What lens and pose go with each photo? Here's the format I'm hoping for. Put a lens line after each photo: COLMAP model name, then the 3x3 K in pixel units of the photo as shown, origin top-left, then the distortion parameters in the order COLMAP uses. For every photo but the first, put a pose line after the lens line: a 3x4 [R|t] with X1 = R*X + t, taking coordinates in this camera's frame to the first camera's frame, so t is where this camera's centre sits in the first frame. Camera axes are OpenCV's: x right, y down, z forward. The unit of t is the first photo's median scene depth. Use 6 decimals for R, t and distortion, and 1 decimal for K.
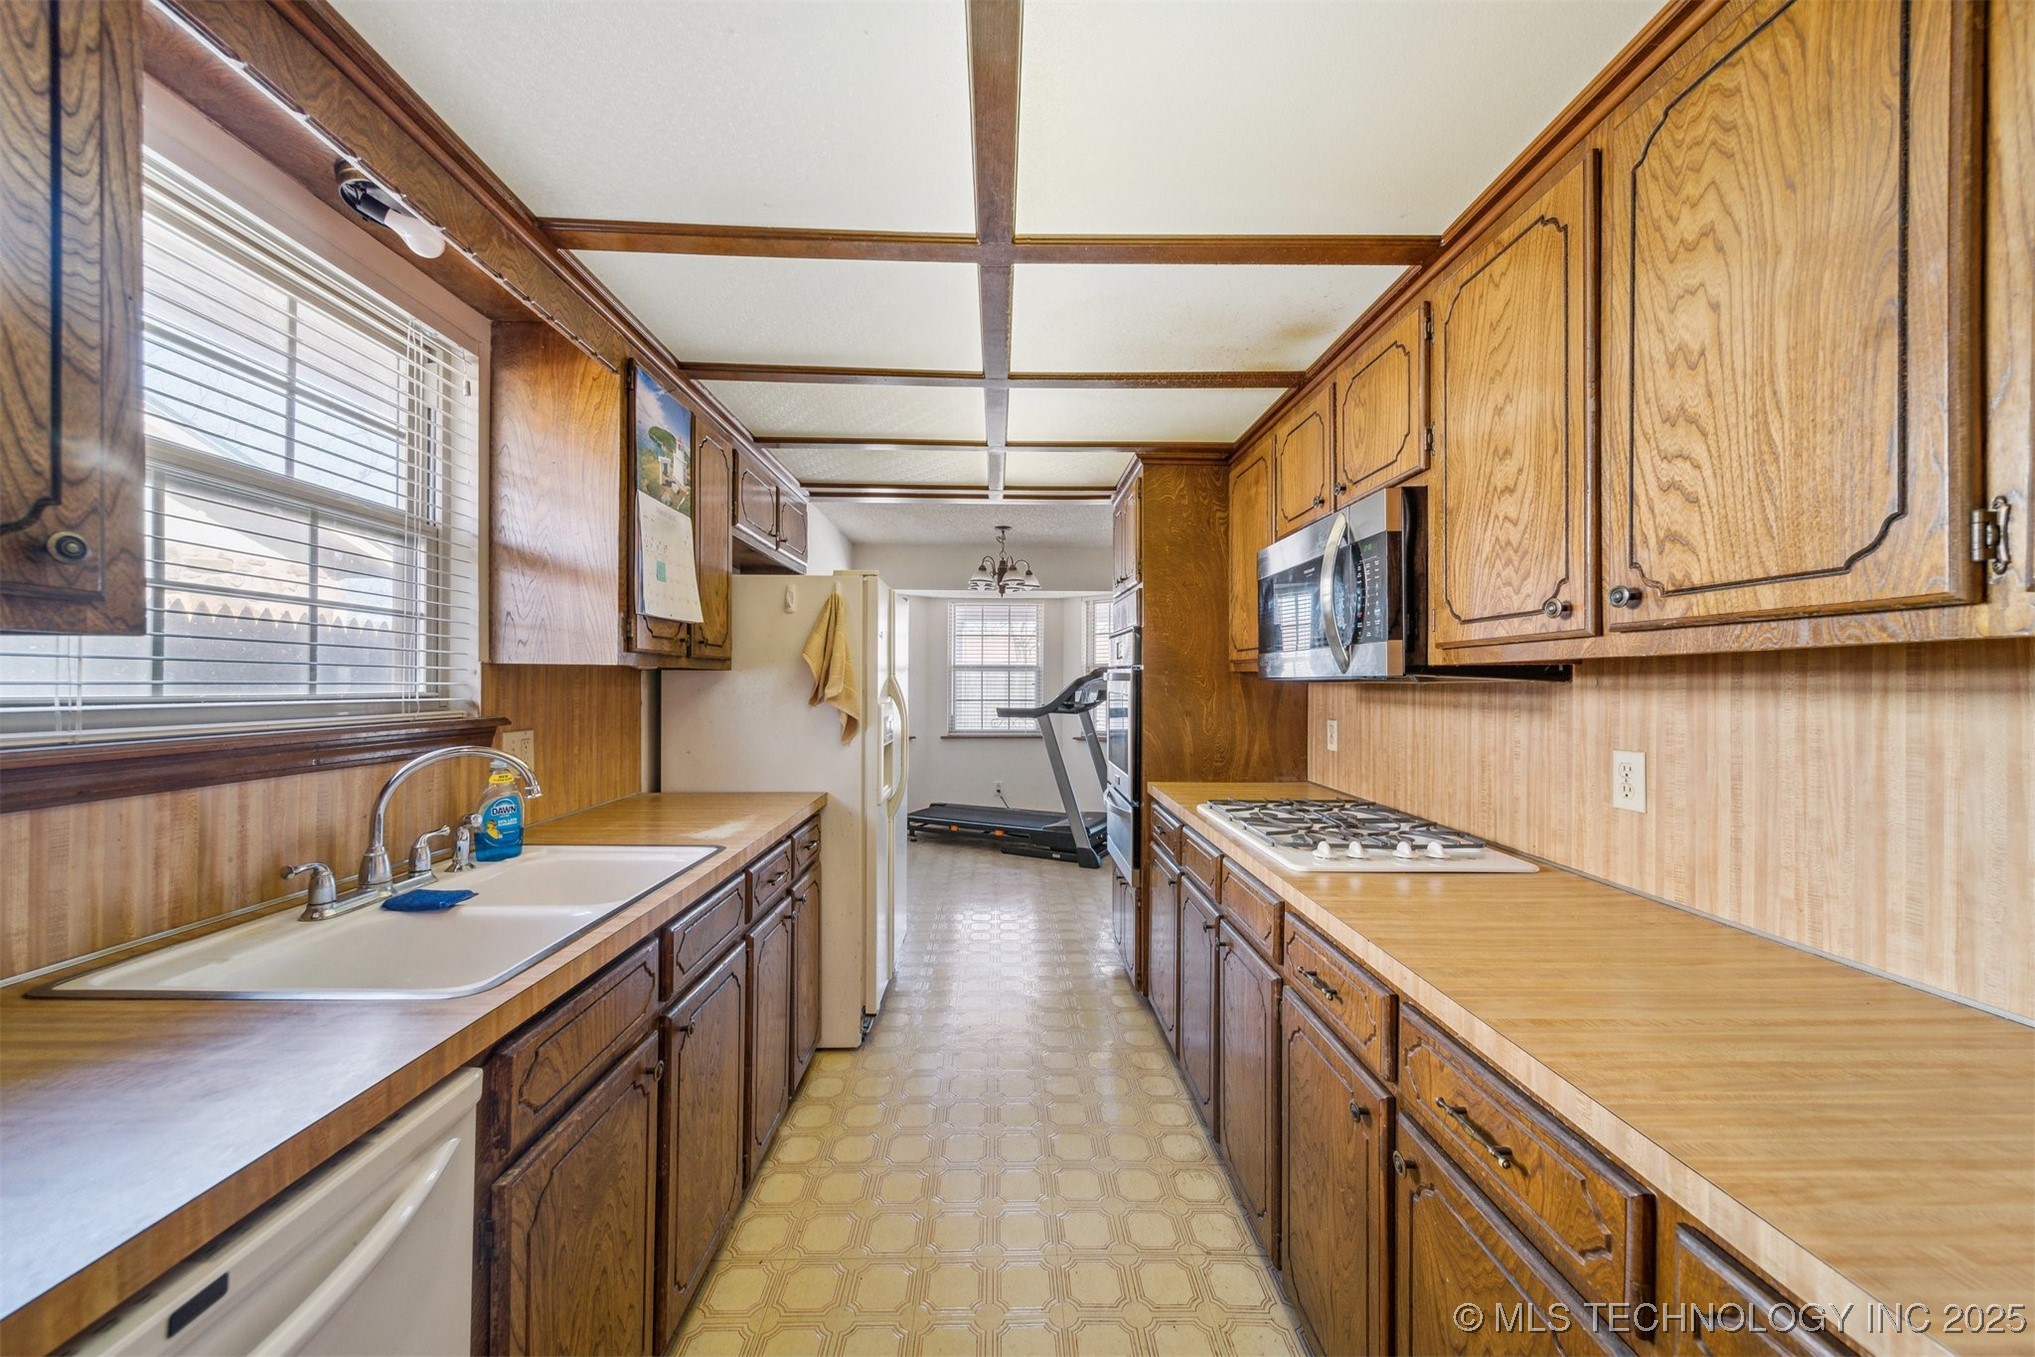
lens RADIAL K [[719.8, 0, 1017.5], [0, 719.8, 678.5], [0, 0, 1]] dist [0.000329, 0.000005]
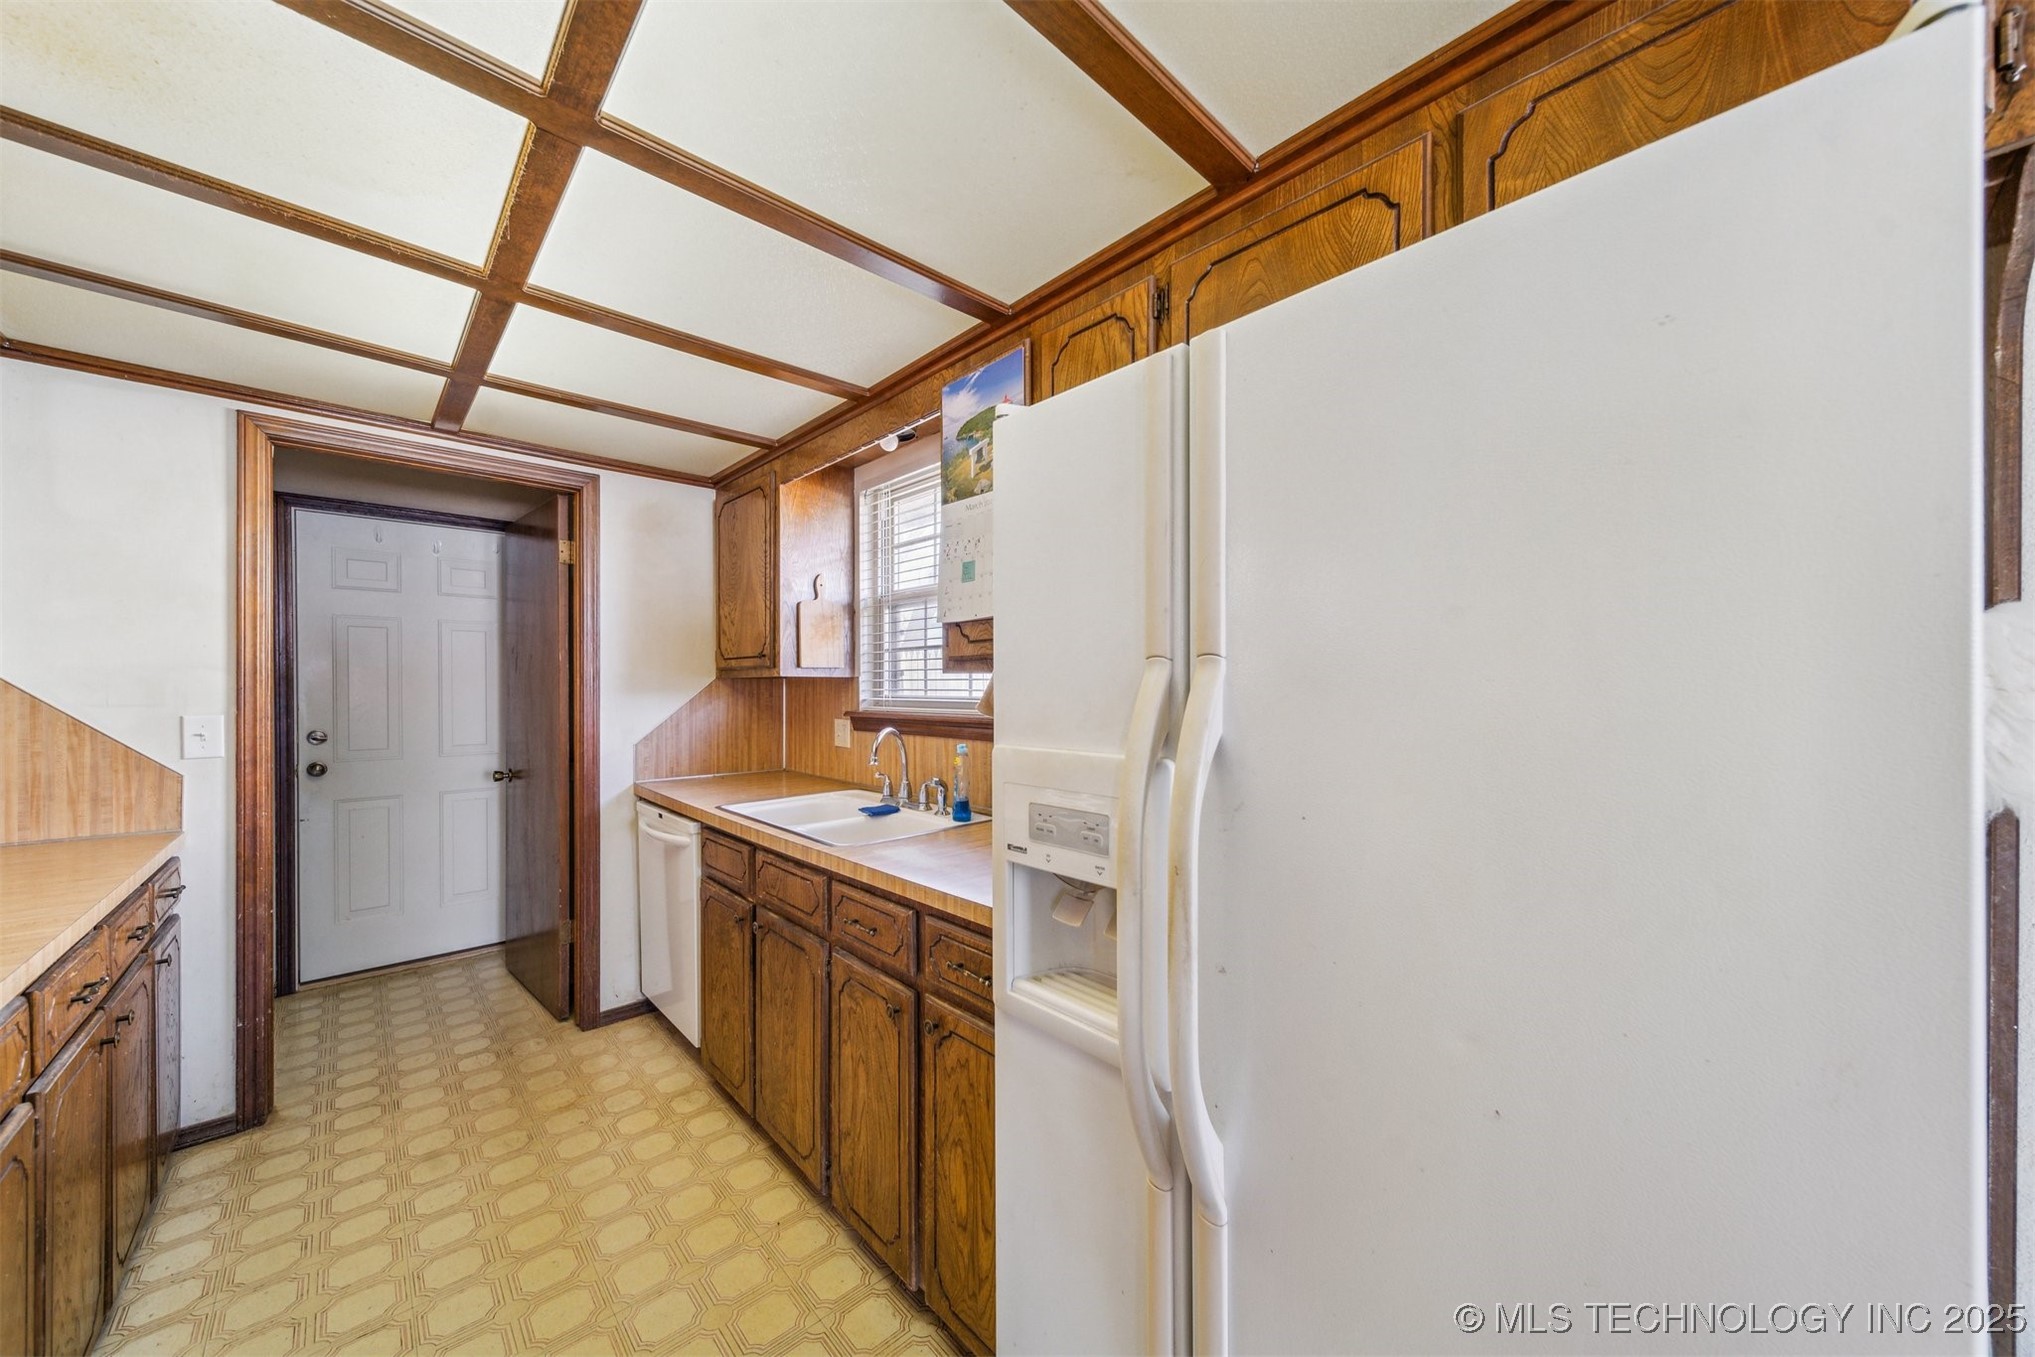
lens RADIAL K [[708.6, 0, 1019.0], [0, 708.6, 688.8], [0, 0, 1]] dist [0.000660, -0.000095]
pose [[-0.750031, -0.001393, -0.661402, 0.070617], [0.004284, 0.999967, -0.006964, 0.014077], [0.661389, -0.008056, -0.750000, 1.904324]]
